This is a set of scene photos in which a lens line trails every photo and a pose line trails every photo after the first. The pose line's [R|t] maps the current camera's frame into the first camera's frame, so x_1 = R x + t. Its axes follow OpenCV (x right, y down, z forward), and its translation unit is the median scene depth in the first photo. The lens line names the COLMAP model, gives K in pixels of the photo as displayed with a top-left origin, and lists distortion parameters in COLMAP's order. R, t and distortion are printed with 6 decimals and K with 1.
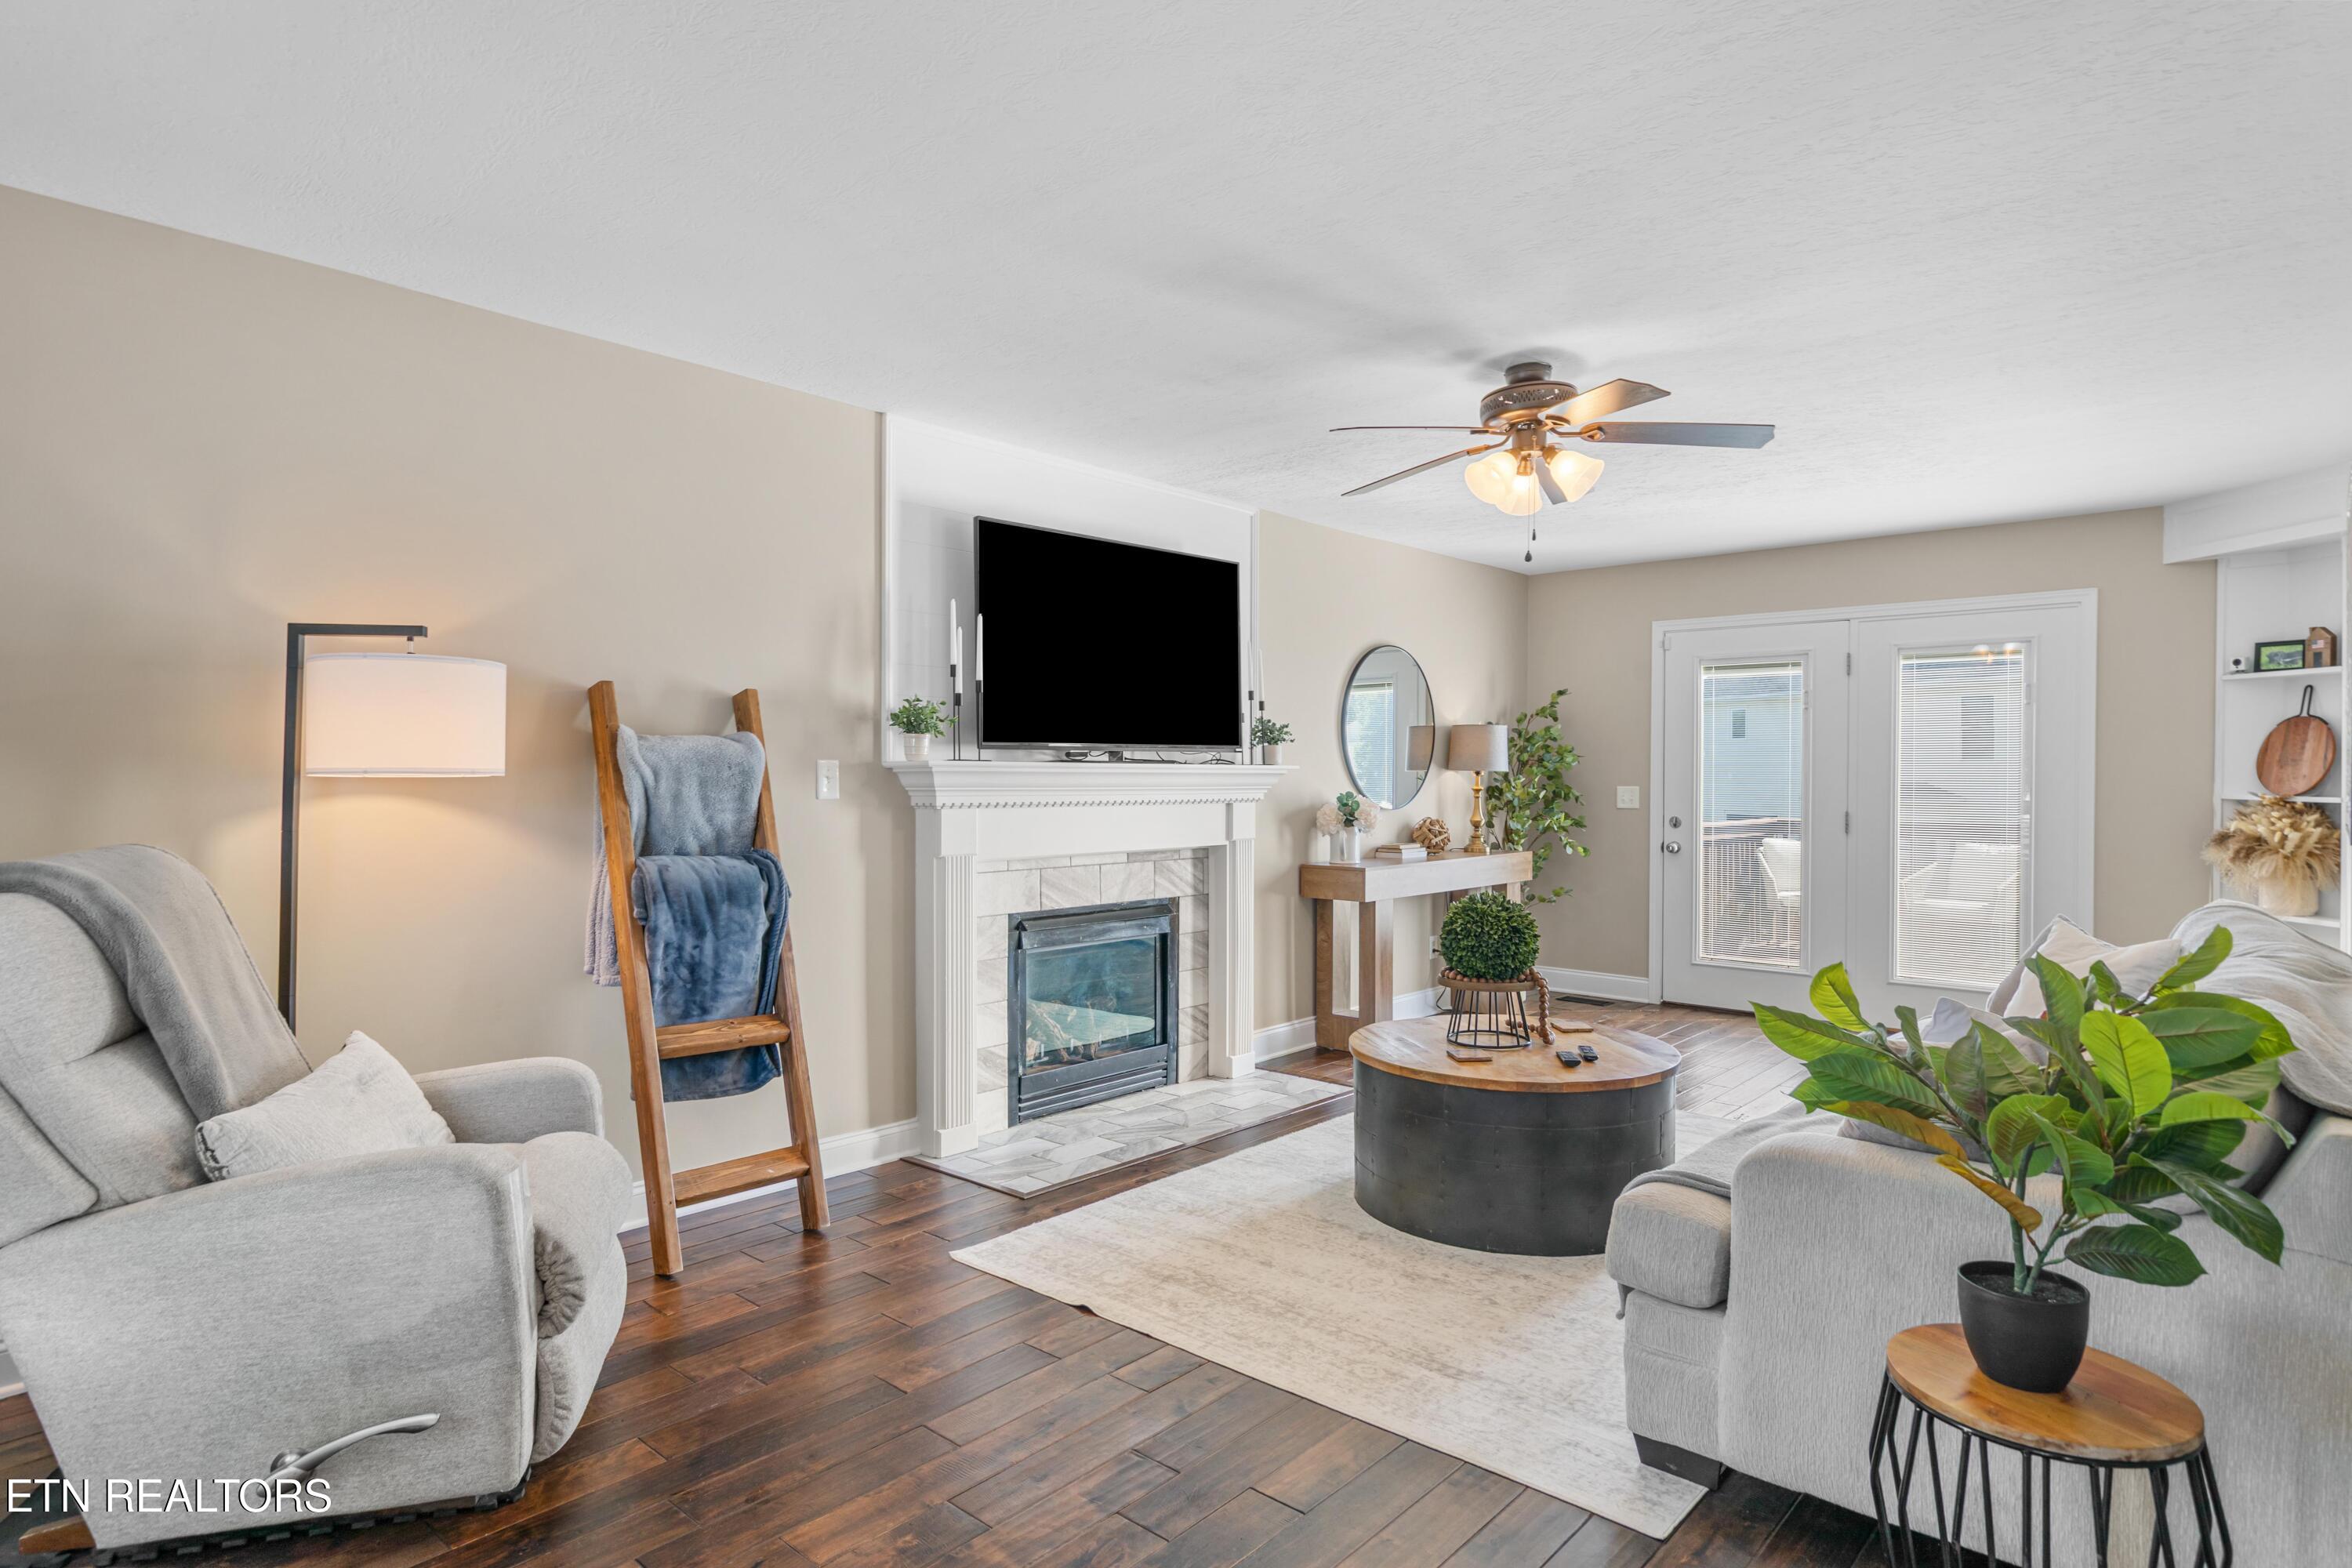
lens RADIAL K [[1214.9, 0, 1150.3], [0, 1214.9, 786.3], [0, 0, 1]] dist [0.003489, -0.002091]
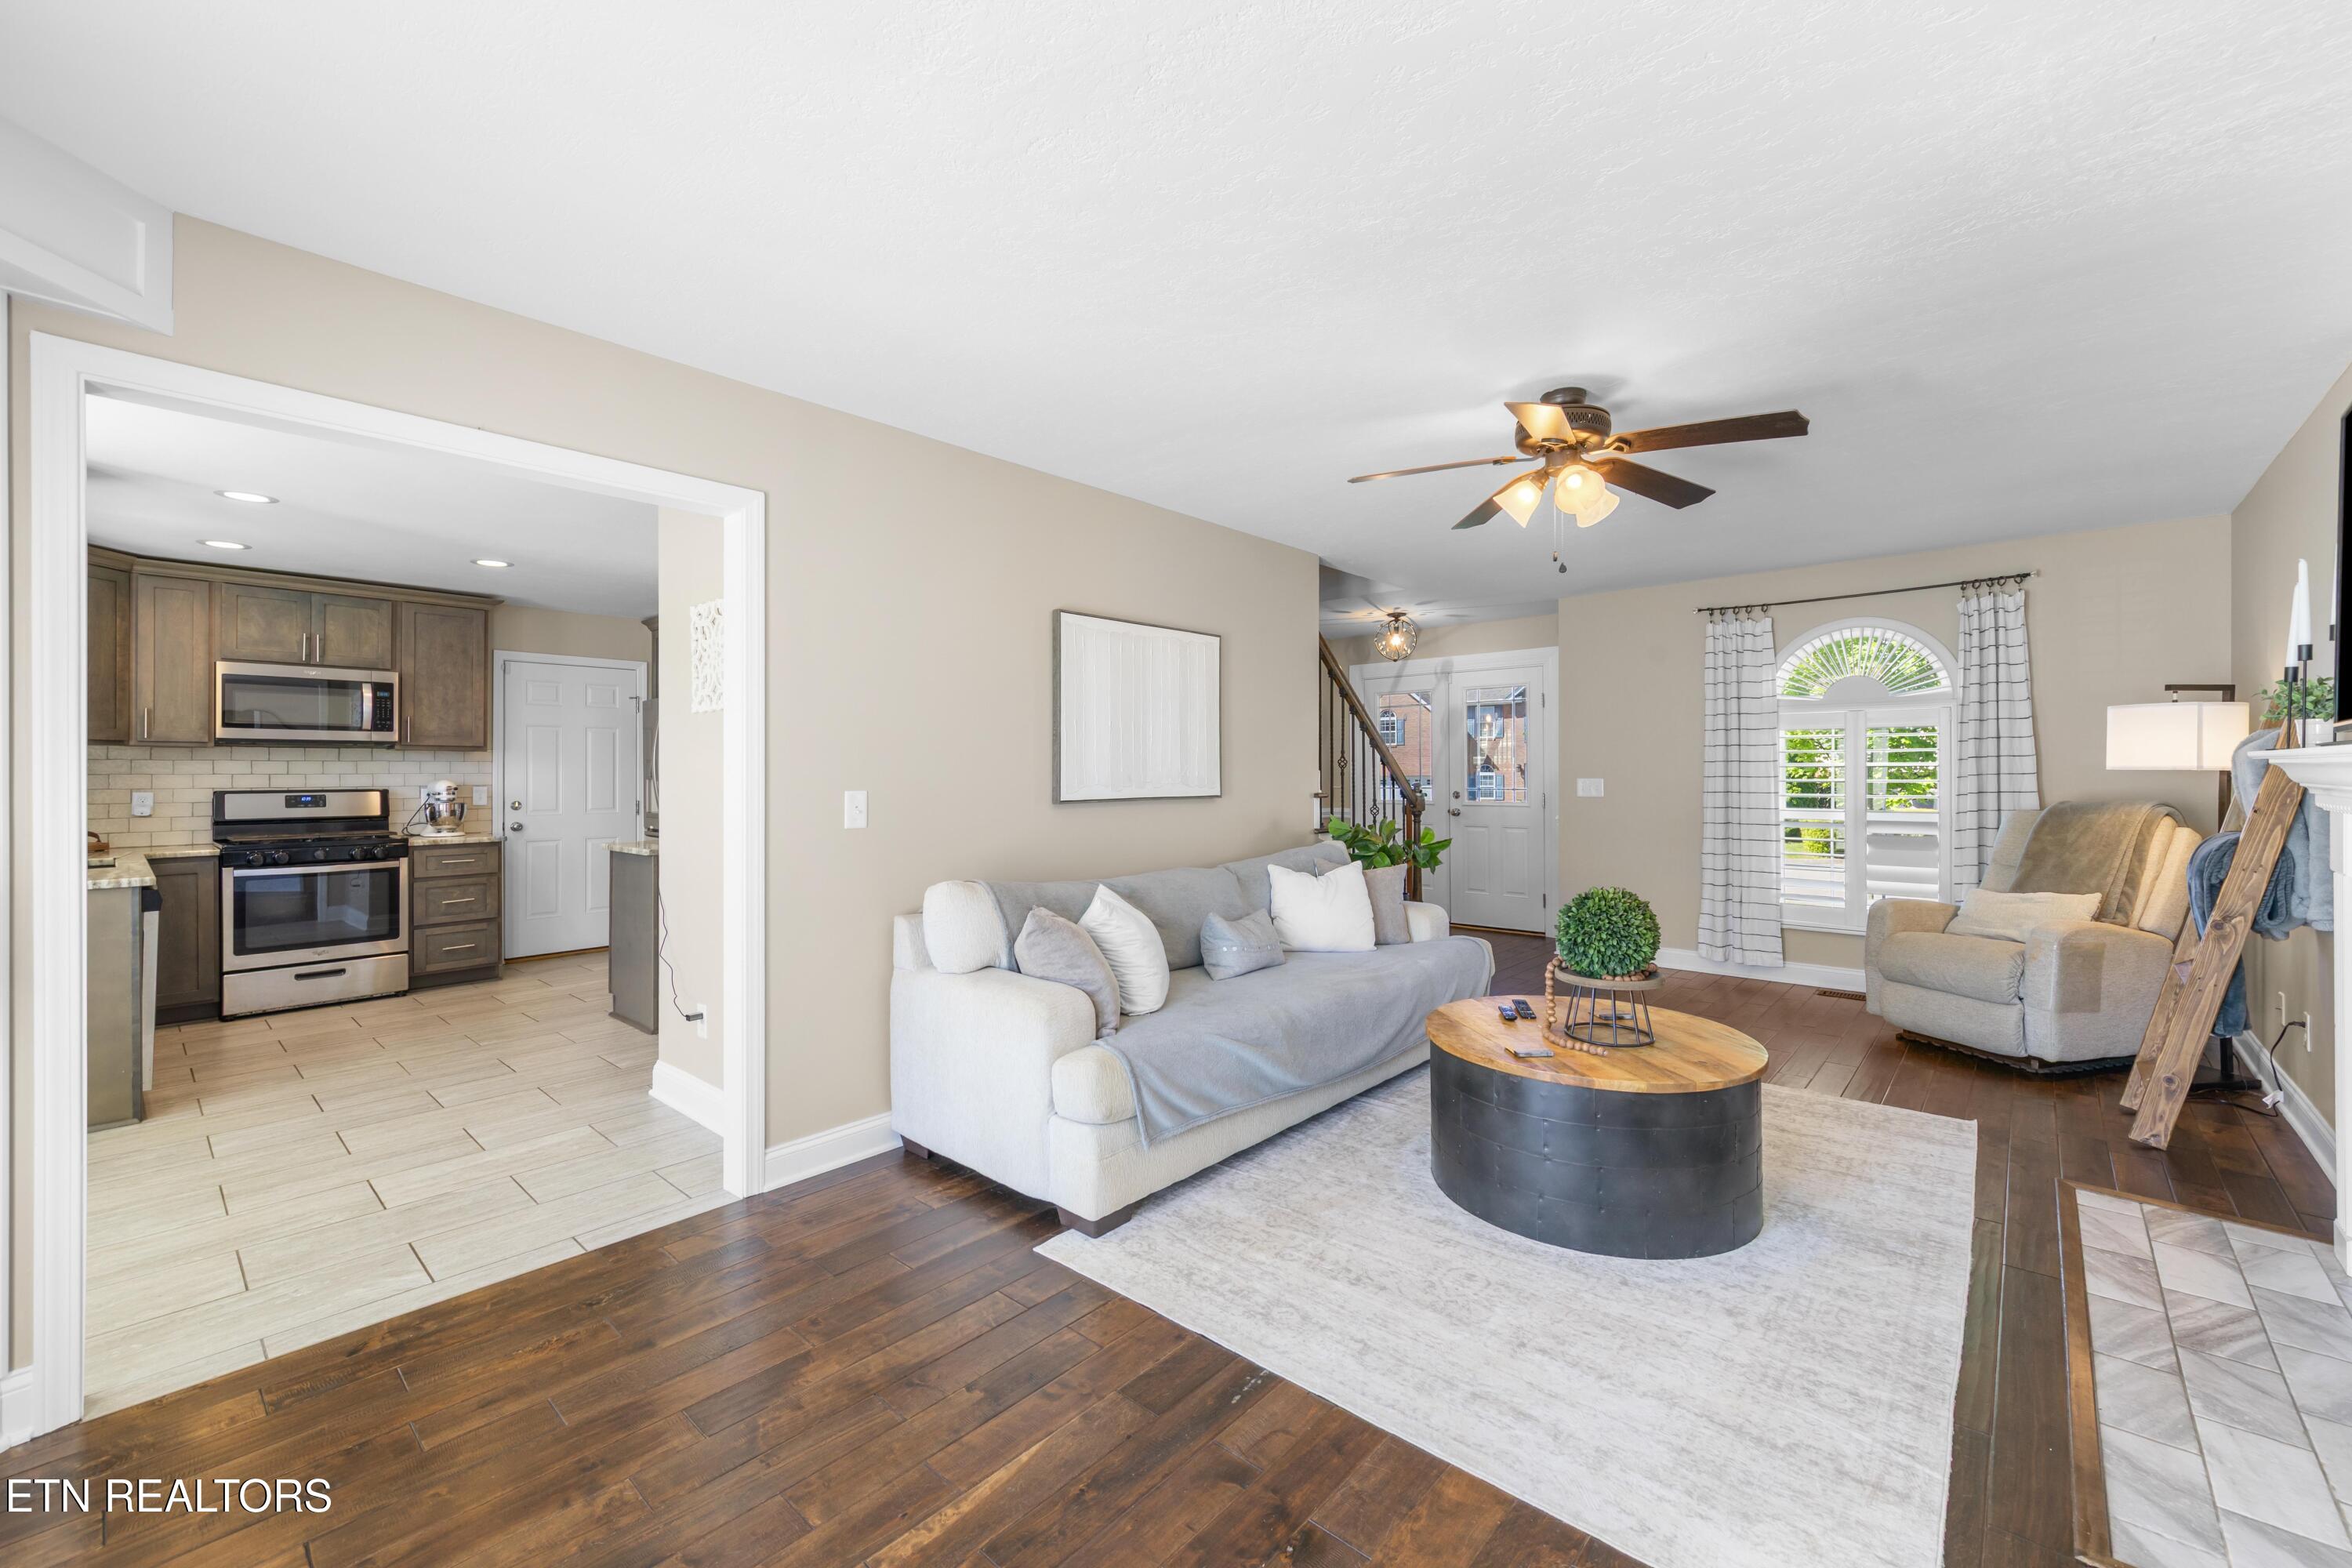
lens RADIAL K [[948.8, 0, 1177.3], [0, 948.8, 770.3], [0, 0, 1]] dist [0.010519, 0.000022]
pose [[-0.999369, 0.010429, -0.033944, 0.708766], [0.010402, 0.999945, 0.000963, -0.019130], [0.033952, 0.000609, -0.999423, 1.895751]]
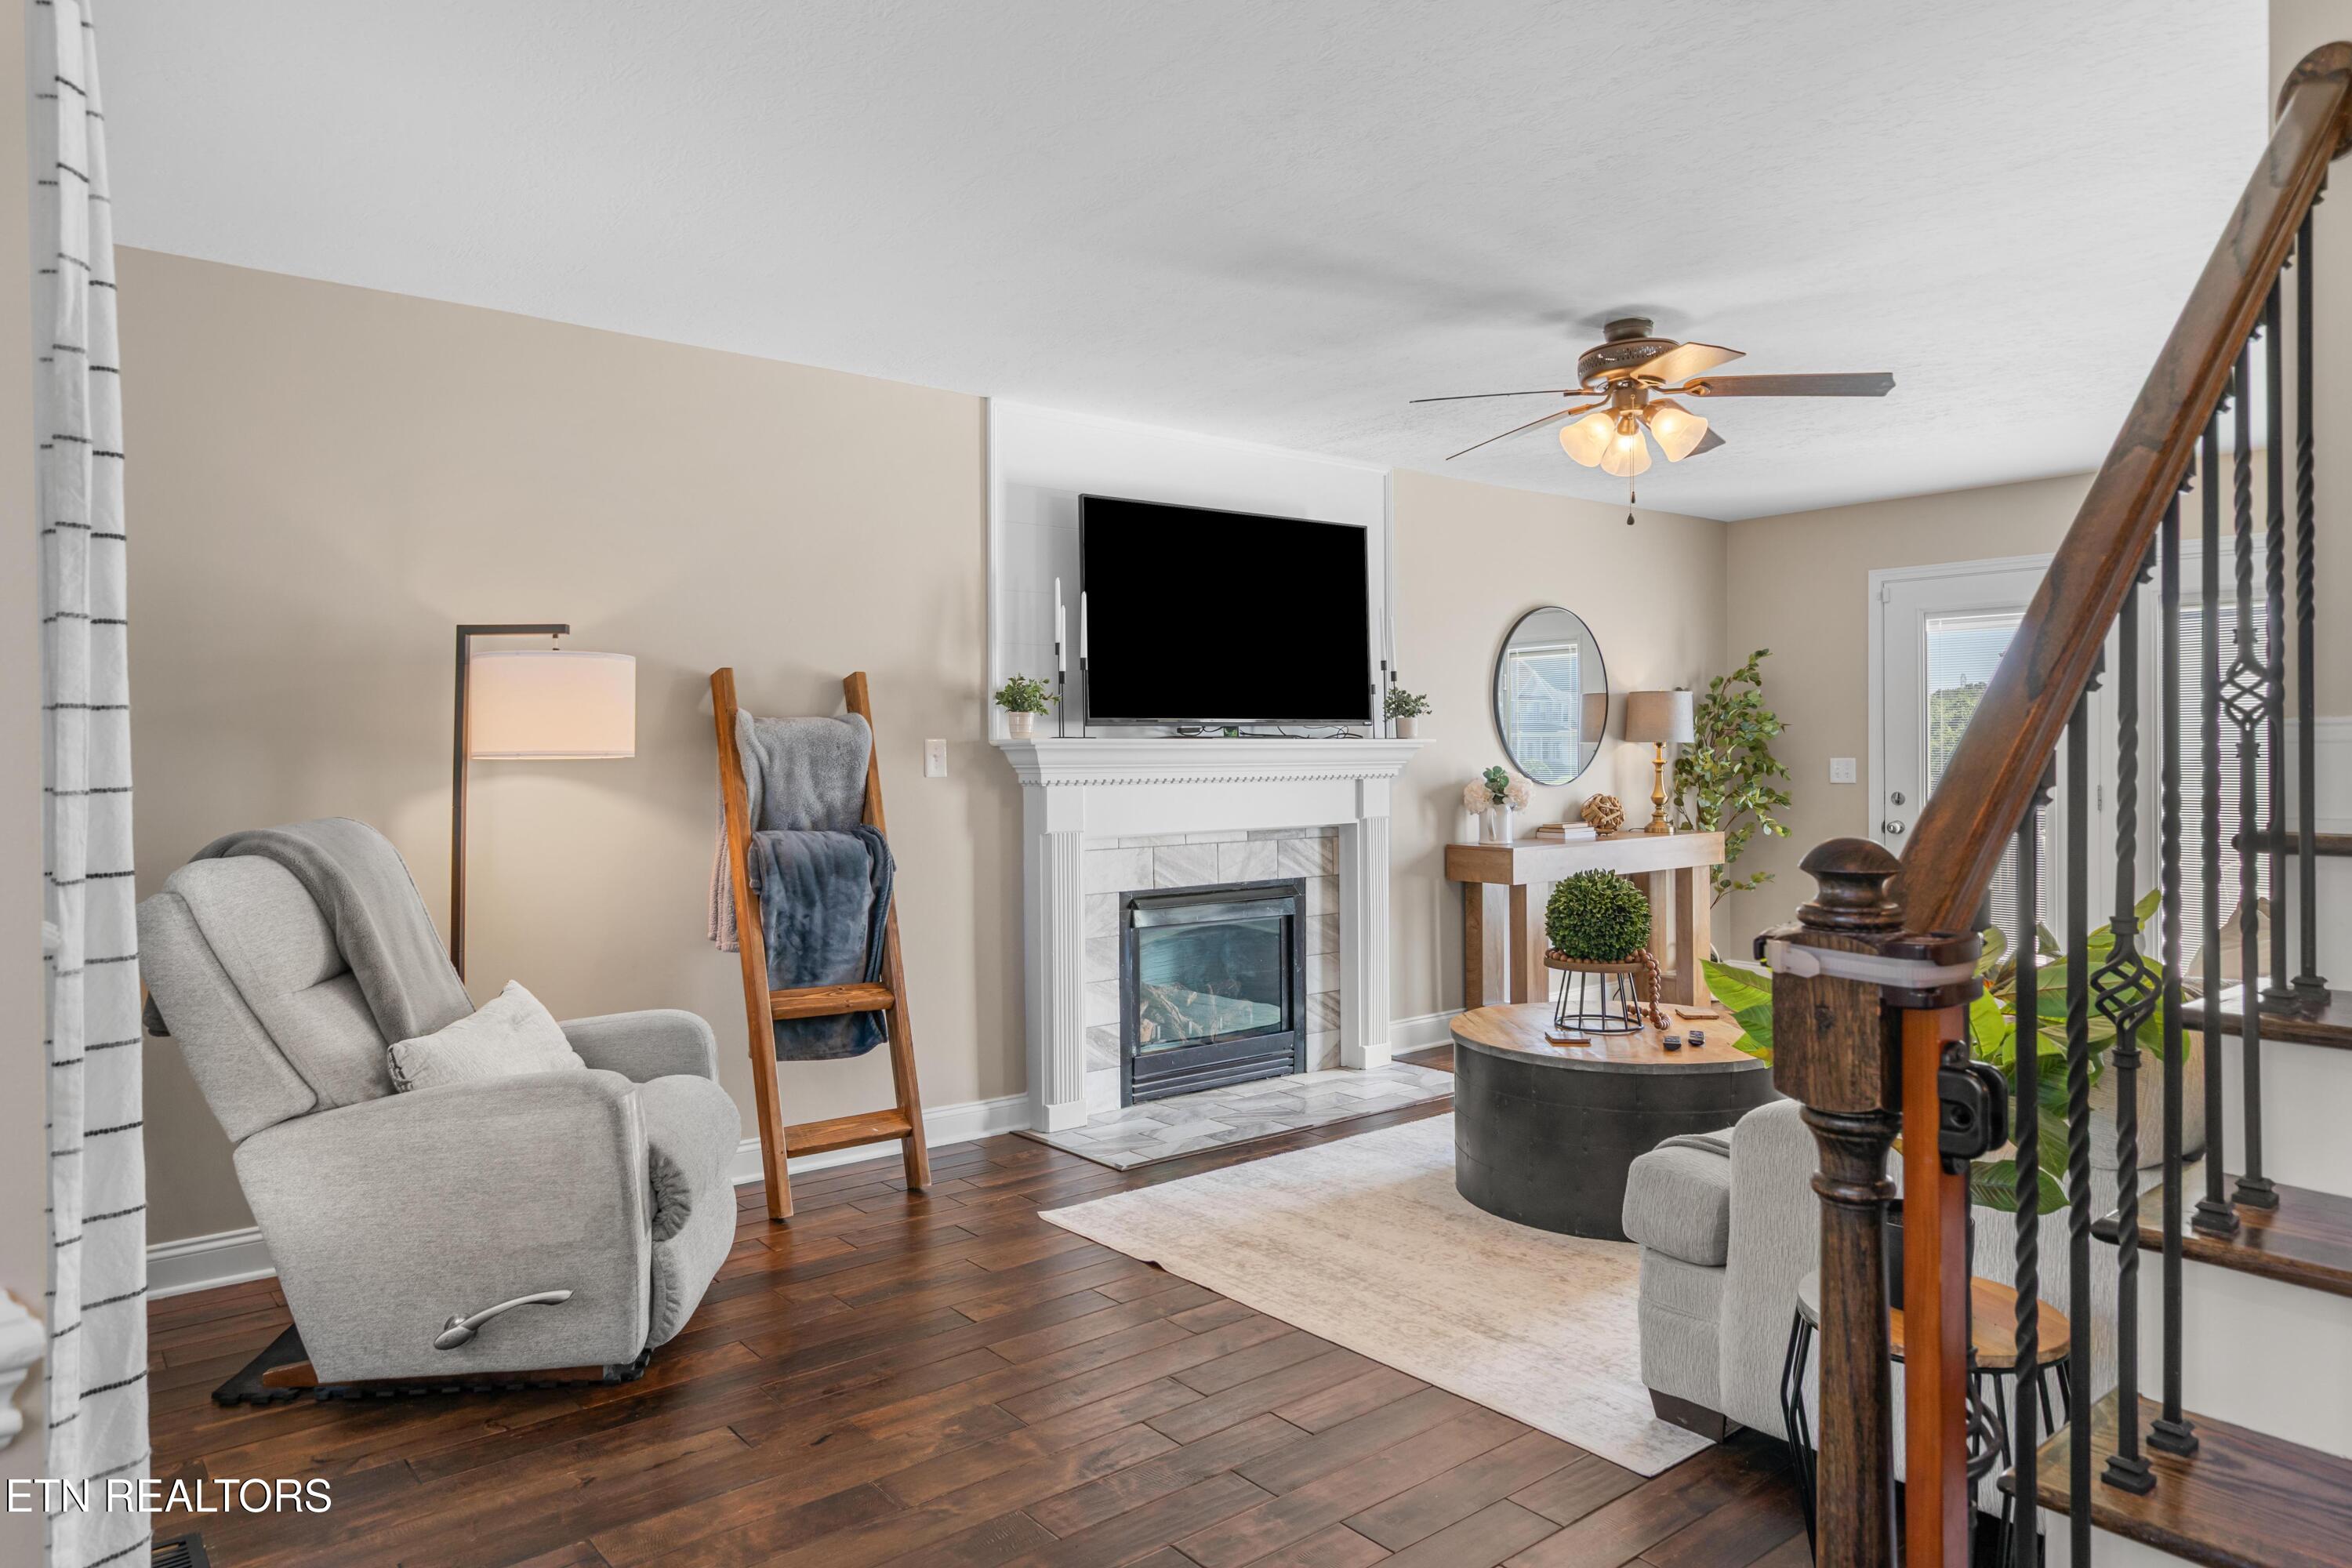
lens RADIAL K [[1383.8, 0, 1143.9], [0, 1383.8, 754.3], [0, 0, 1]] dist [0.001778, -0.002400]
pose [[0.987231, -0.008676, -0.159059, 0.106975], [0.007611, 0.999944, -0.007307, 0.001474], [0.159114, 0.006003, 0.987242, -0.143607]]
